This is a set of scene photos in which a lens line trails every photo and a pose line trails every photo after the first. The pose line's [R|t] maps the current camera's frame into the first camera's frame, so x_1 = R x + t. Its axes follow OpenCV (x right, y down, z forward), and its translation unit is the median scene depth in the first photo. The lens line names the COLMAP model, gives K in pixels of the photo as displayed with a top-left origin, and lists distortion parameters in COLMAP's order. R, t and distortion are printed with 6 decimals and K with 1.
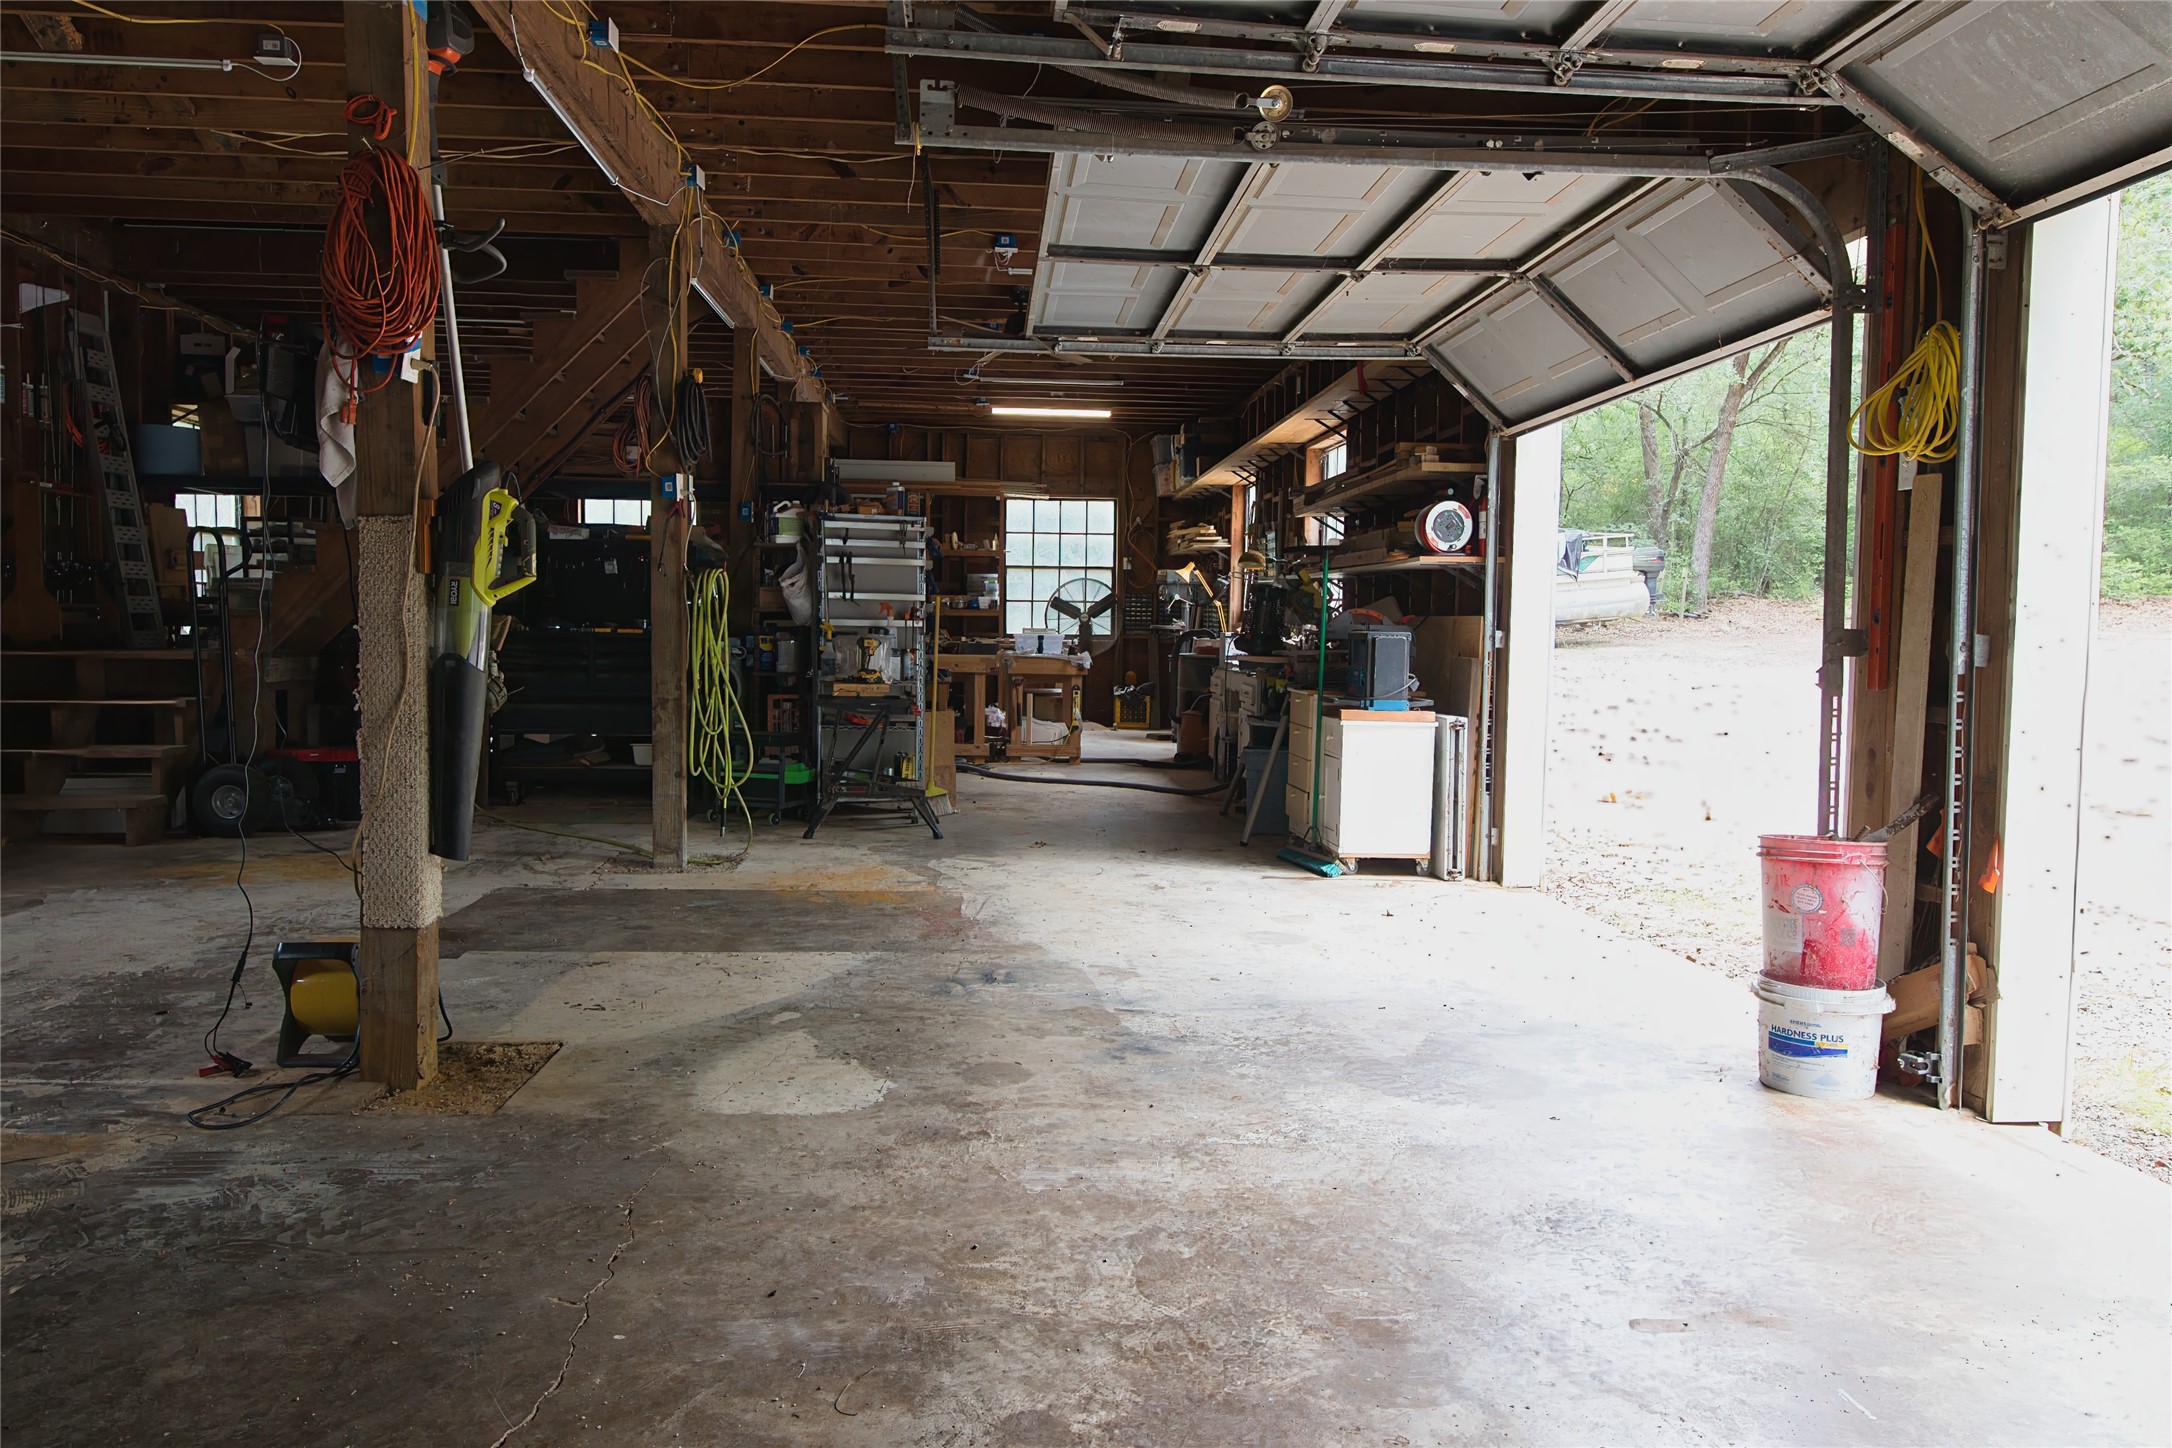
lens RADIAL K [[1538.6, 0, 1077.2], [0, 1538.6, 719.3], [0, 0, 1]] dist [0.010224, -0.007666]
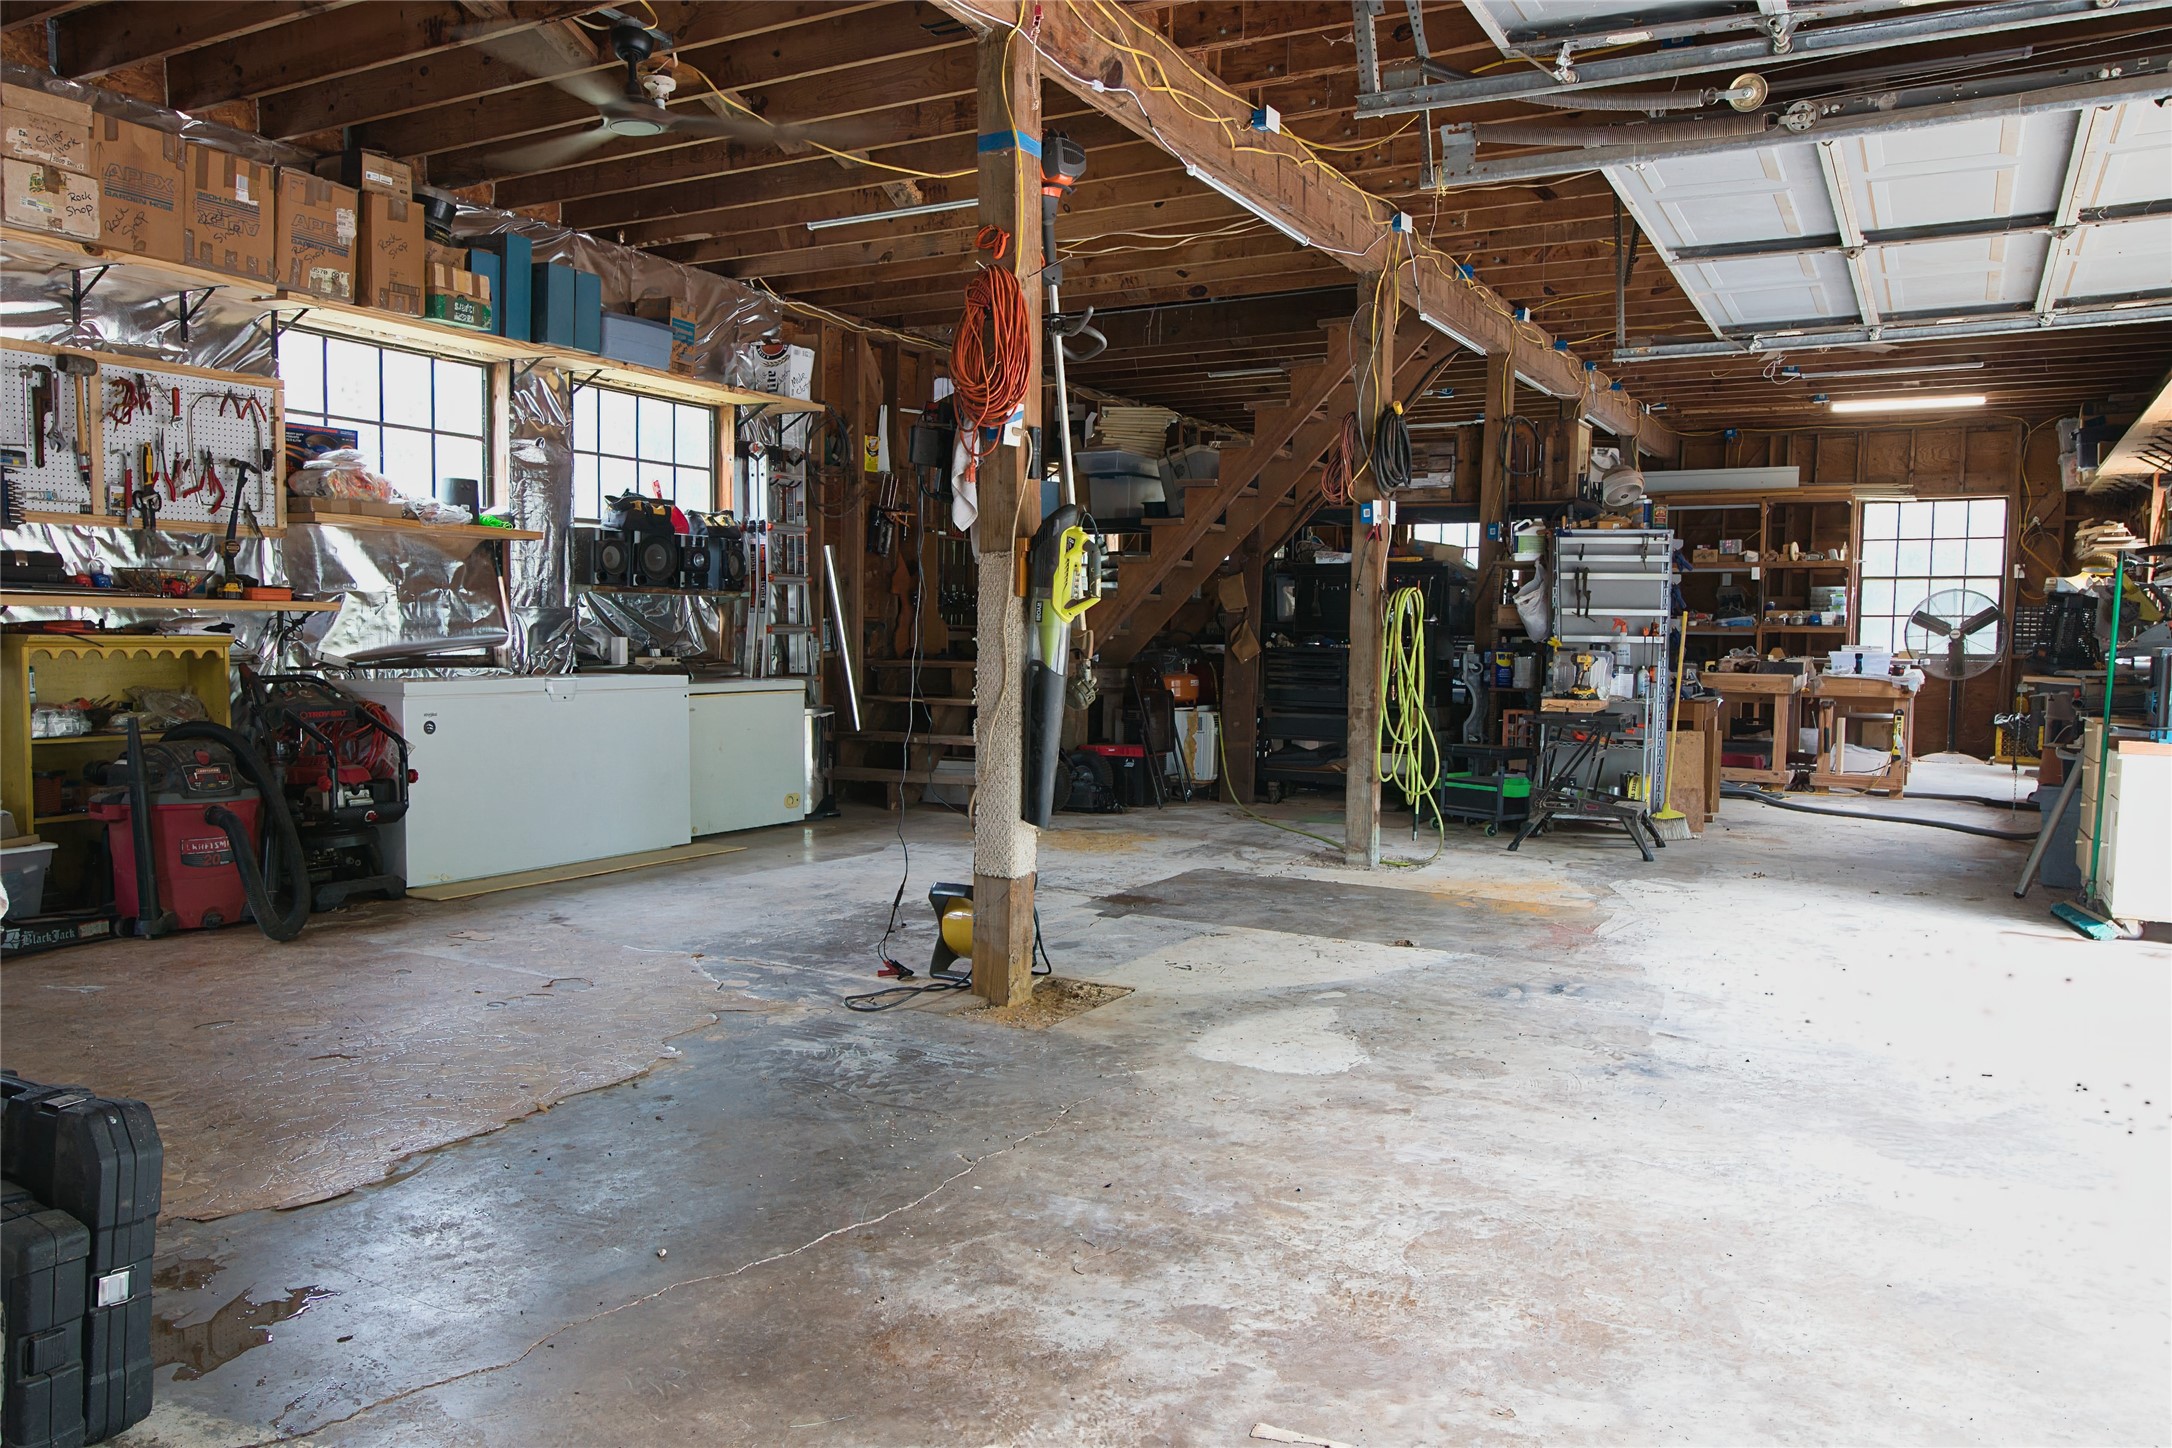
lens RADIAL K [[1538.6, 0, 1077.2], [0, 1538.6, 719.3], [0, 0, 1]] dist [0.010224, -0.007666]
pose [[0.835224, 0.027554, -0.549220, 0.276902], [-0.034660, 0.999396, -0.002569, 0.006520], [0.548817, 0.021182, 0.835674, -0.020963]]
